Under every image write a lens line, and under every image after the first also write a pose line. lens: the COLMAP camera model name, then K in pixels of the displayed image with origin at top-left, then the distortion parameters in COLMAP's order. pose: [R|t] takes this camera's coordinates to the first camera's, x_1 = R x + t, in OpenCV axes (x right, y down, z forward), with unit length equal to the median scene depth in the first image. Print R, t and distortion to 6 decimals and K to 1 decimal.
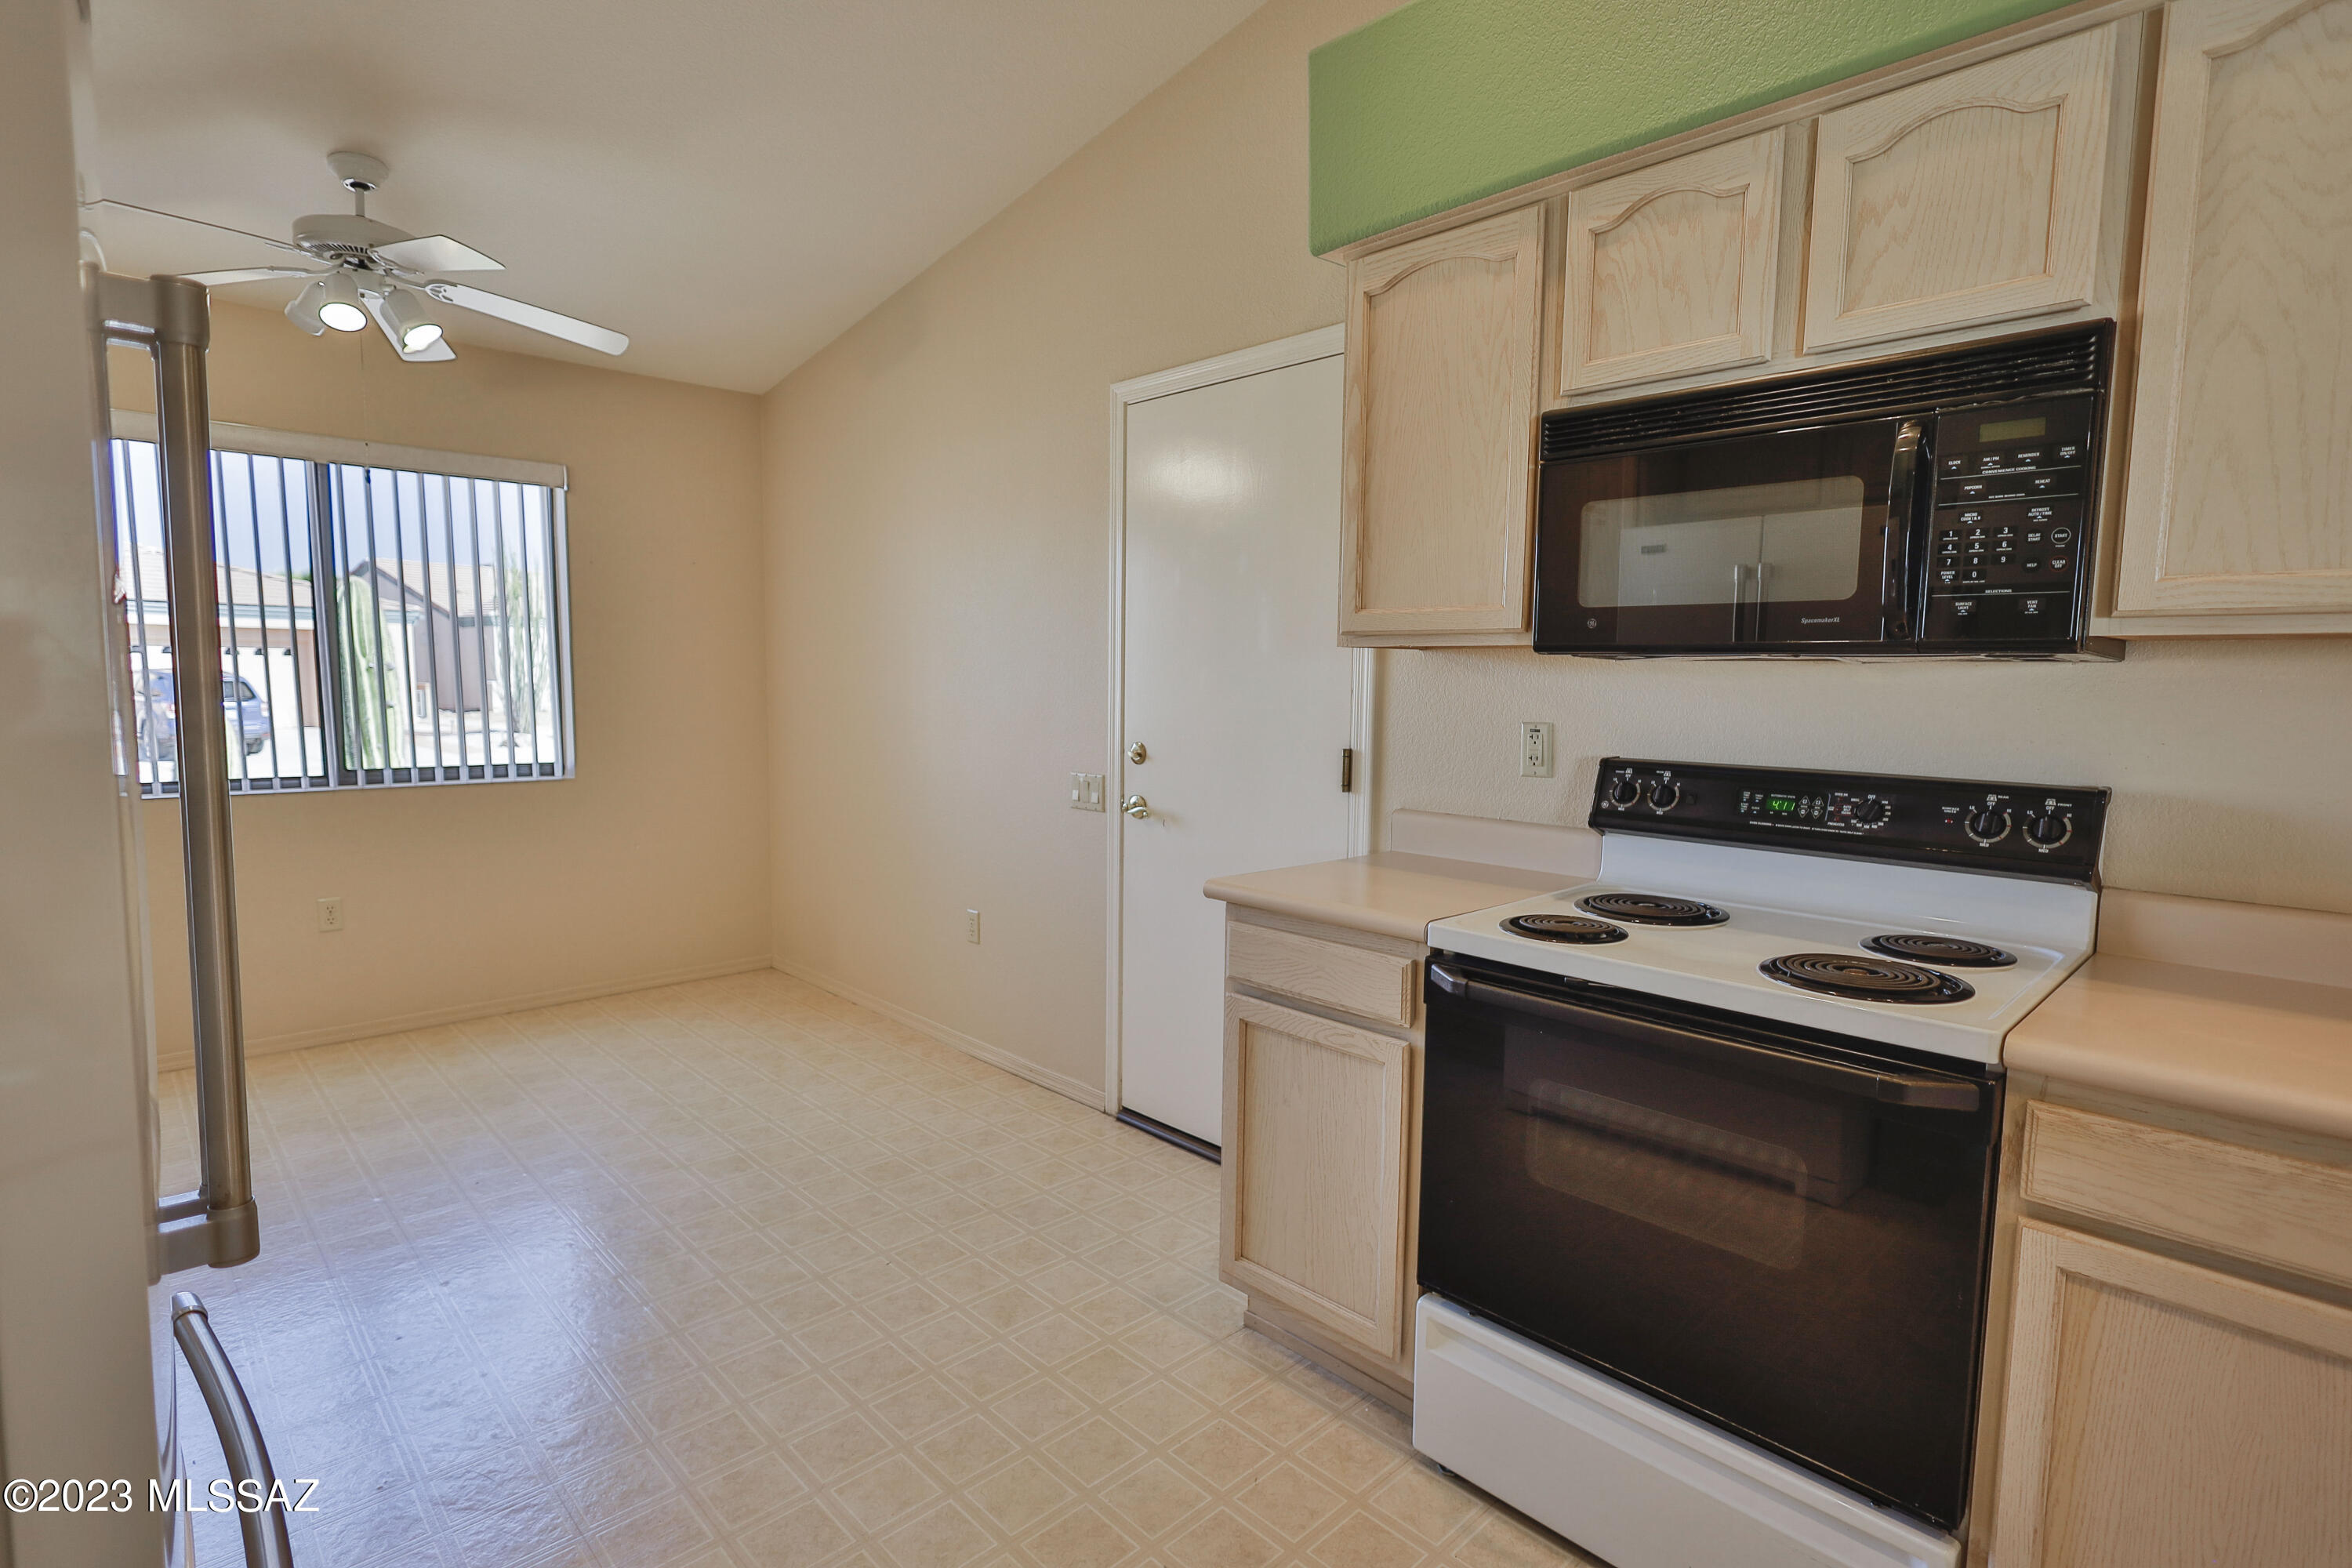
lens RADIAL K [[1149.6, 0, 1176.0], [0, 1149.6, 784.0], [0, 0, 1]] dist [-0.000086, 0.000043]
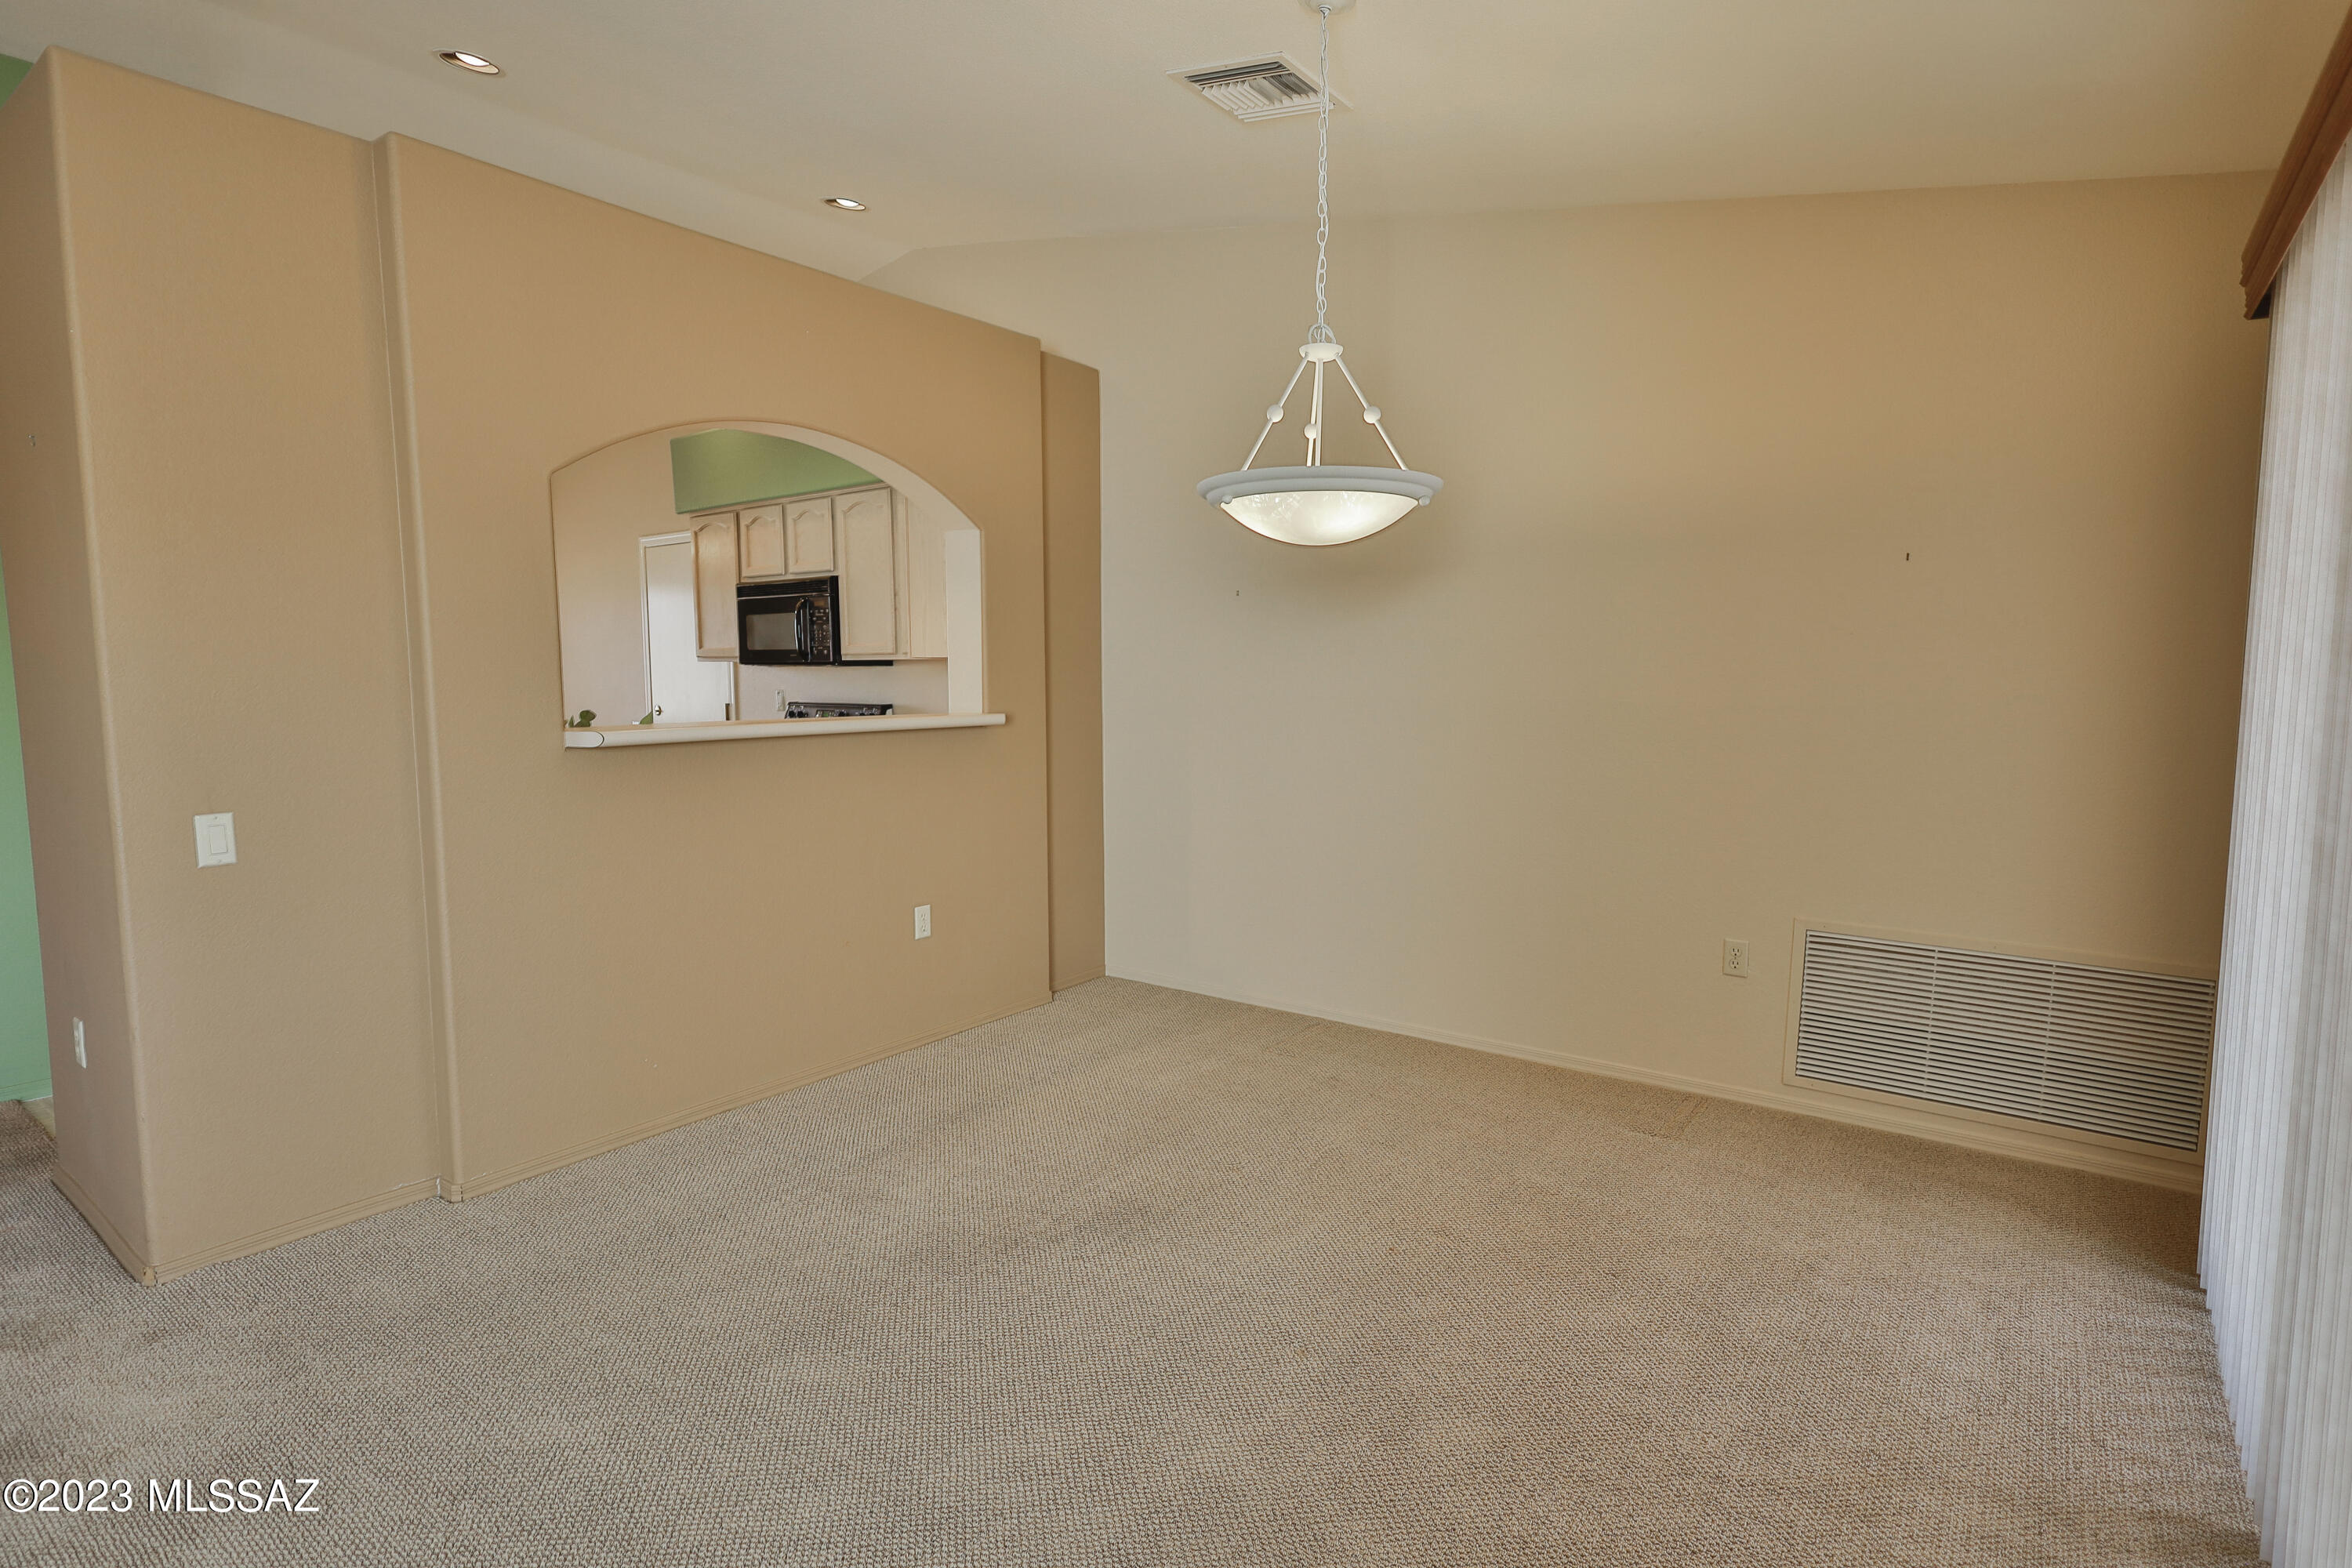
lens RADIAL K [[1149.6, 0, 1176.0], [0, 1149.6, 784.0], [0, 0, 1]] dist [-0.000086, 0.000043]
pose [[0.986769, -0.023519, 0.160418, 0.539223], [0.023414, 0.999723, 0.002545, 0.120540], [-0.160433, 0.001245, 0.987046, -1.193548]]
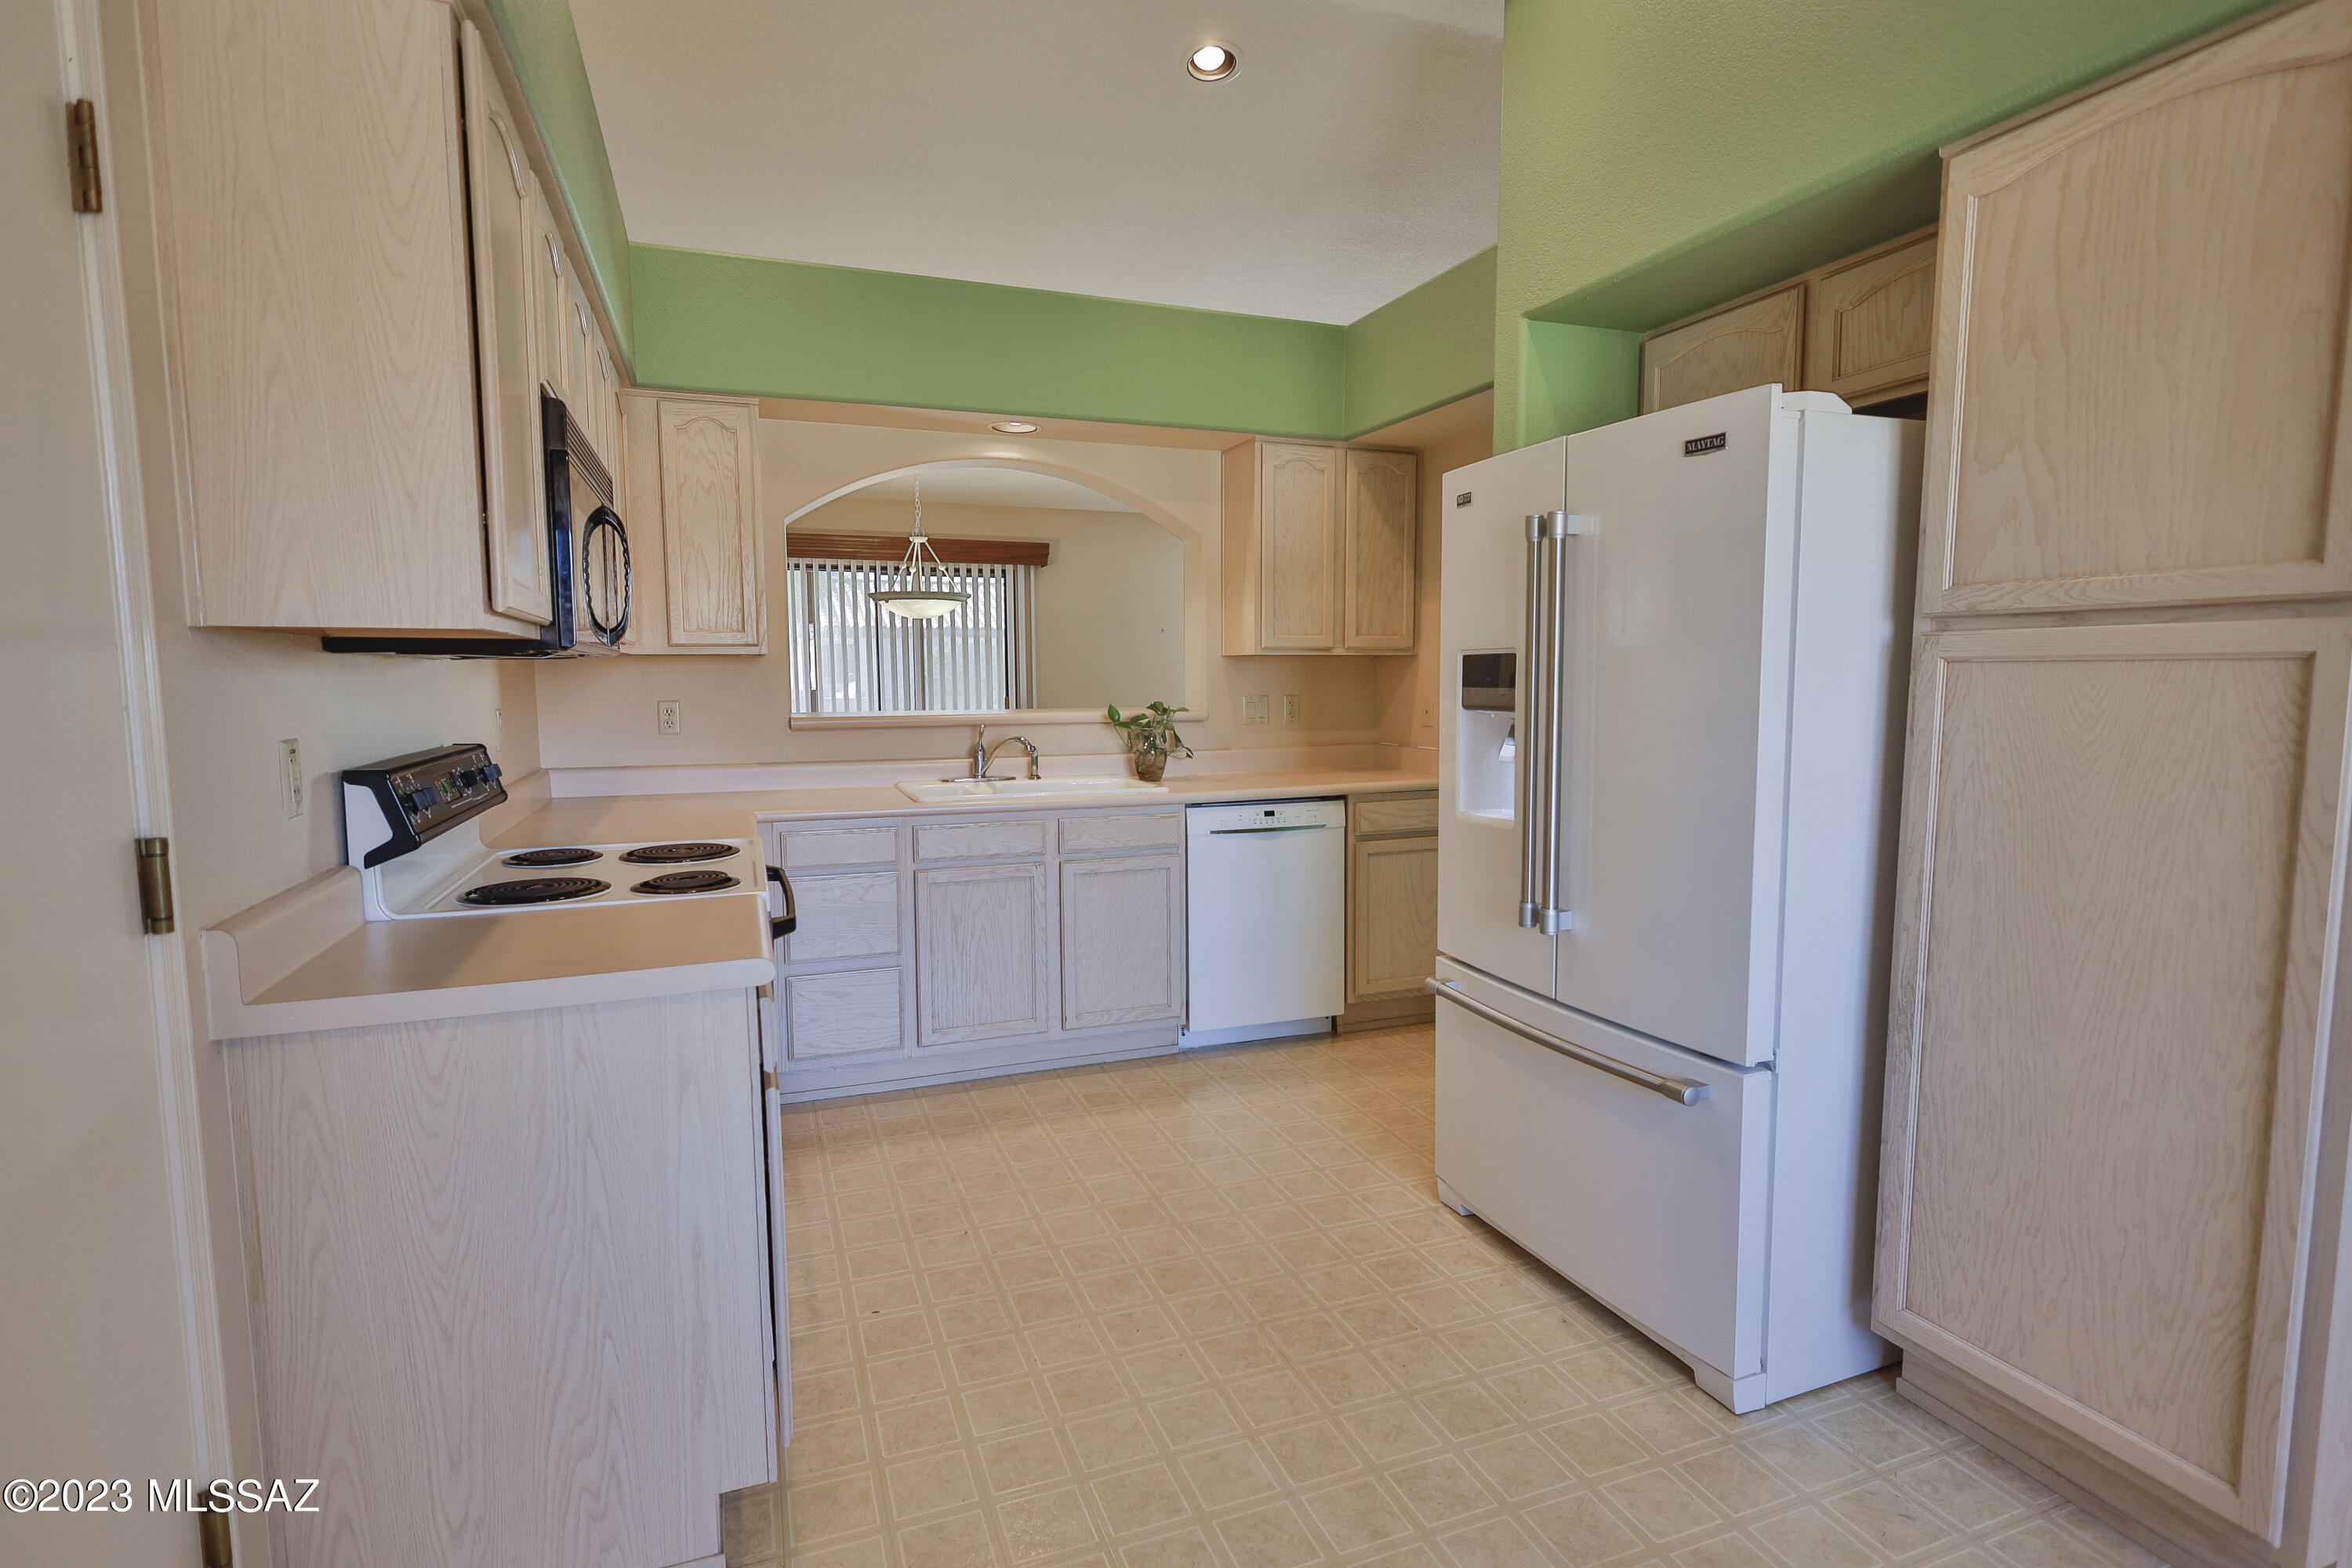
lens RADIAL K [[1149.6, 0, 1176.0], [0, 1149.6, 784.0], [0, 0, 1]] dist [-0.000086, 0.000043]
pose [[-0.920648, -0.045254, 0.387762, -0.311789], [0.032118, 0.981111, 0.190759, -0.099789], [-0.389071, 0.188076, -0.901805, 0.983211]]
